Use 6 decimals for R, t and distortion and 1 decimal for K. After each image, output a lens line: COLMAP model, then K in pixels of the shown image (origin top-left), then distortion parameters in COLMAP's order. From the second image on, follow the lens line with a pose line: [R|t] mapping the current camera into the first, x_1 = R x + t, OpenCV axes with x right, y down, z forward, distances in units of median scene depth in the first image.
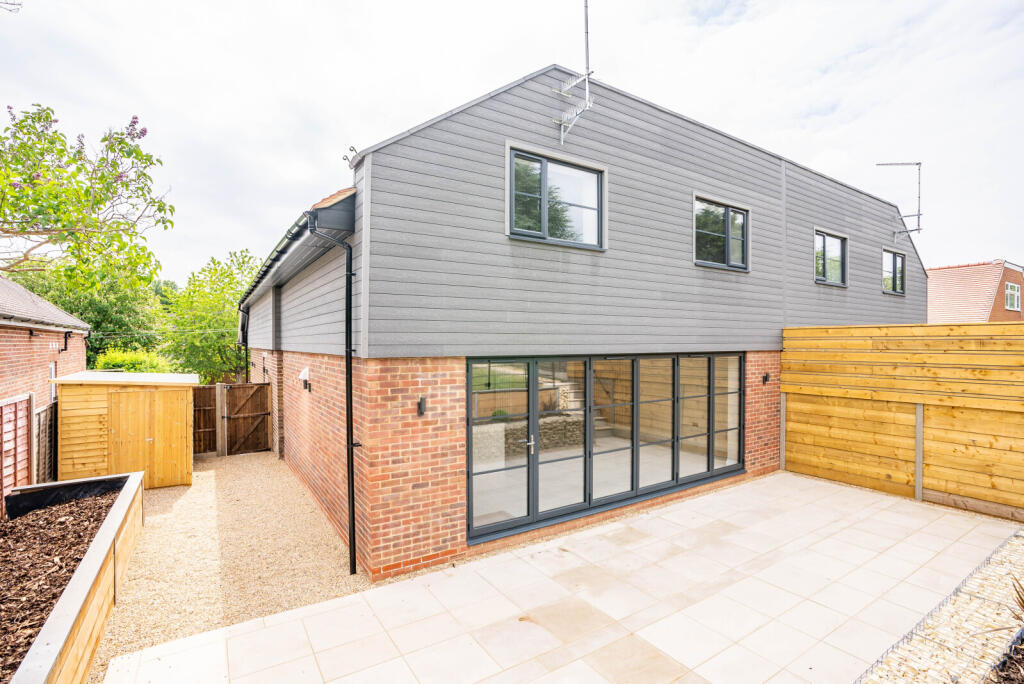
lens RADIAL K [[493.0, 0, 512.0], [0, 493.0, 342.0], [0, 0, 1]] dist [-0.065884, 0.029356]
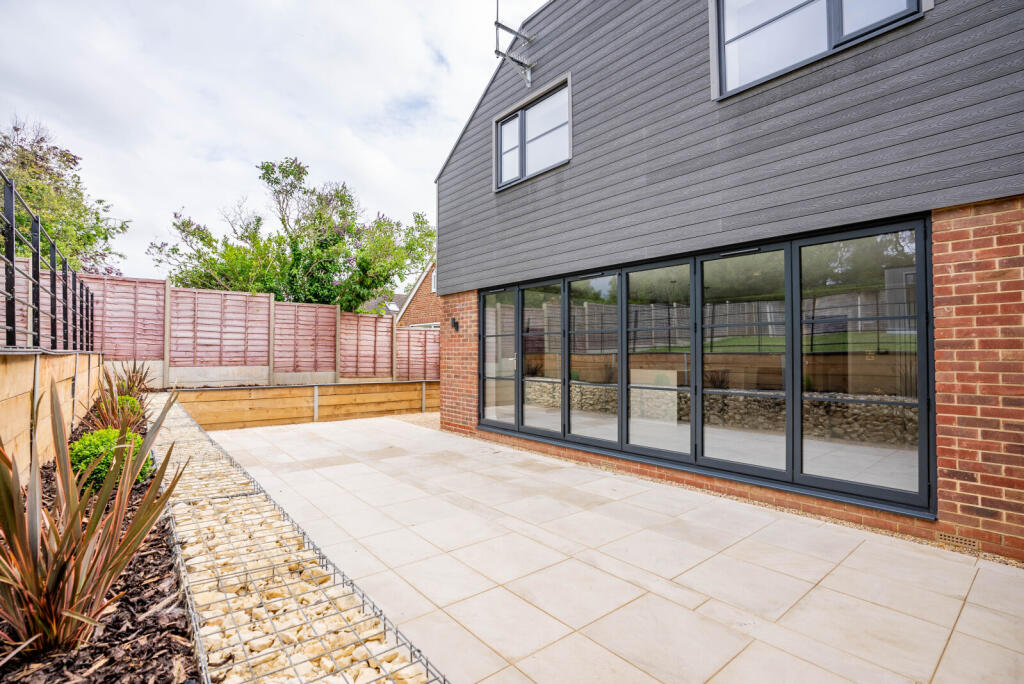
lens RADIAL K [[471.4, 0, 512.0], [0, 471.4, 342.0], [0, 0, 1]] dist [-0.061301, 0.000051]
pose [[0.115477, -0.021741, -0.993072, 0.868389], [-0.005661, 0.999730, -0.022545, 0.144487], [0.993294, 0.008225, 0.115323, 0.664576]]
